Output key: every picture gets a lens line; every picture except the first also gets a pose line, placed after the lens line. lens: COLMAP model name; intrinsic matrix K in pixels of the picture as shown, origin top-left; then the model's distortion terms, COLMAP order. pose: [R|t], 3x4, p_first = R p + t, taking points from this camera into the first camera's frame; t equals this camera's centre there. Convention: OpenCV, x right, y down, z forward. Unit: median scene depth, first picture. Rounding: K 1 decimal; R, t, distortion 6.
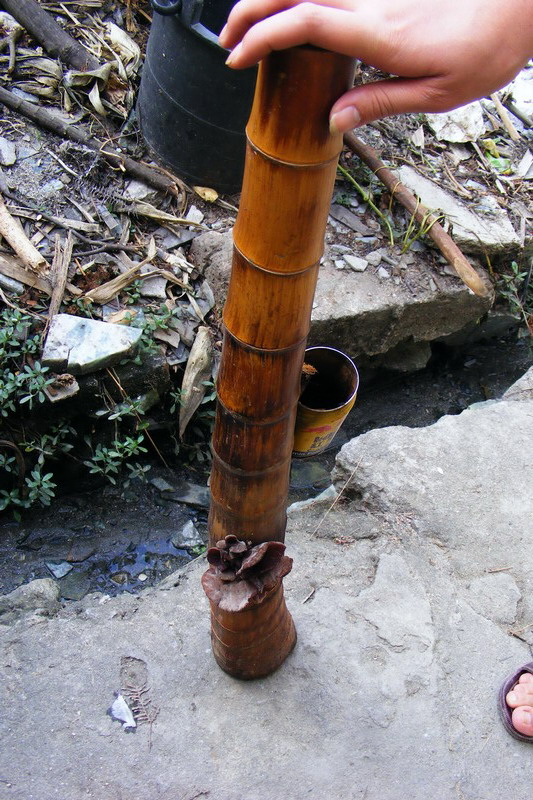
lens RADIAL K [[906.3, 0, 278.6], [0, 906.3, 400.1], [0, 0, 1]] dist [-0.213508, 0.029790]
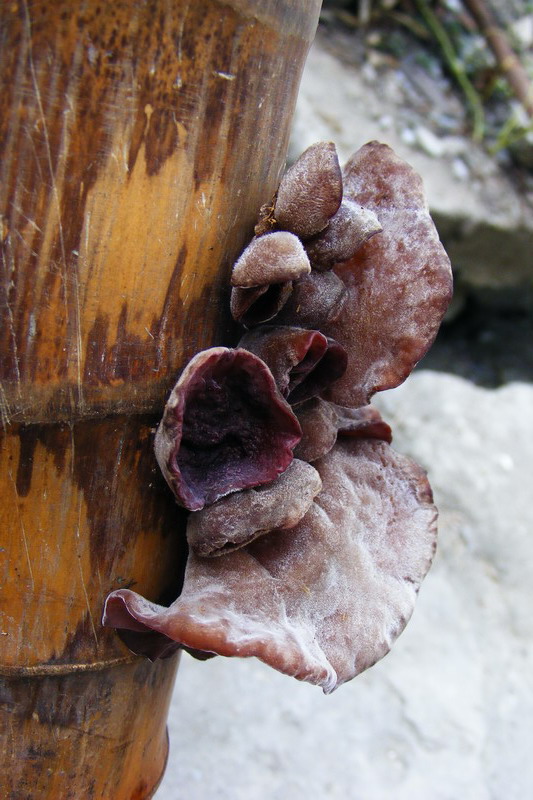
lens RADIAL K [[906.3, 0, 278.6], [0, 906.3, 400.1], [0, 0, 1]] dist [-0.213508, 0.029790]
pose [[0.950541, 0.274961, 0.144459, -0.088261], [-0.281168, 0.959357, 0.024063, 0.070525], [-0.131972, -0.063490, 0.989218, 0.411491]]
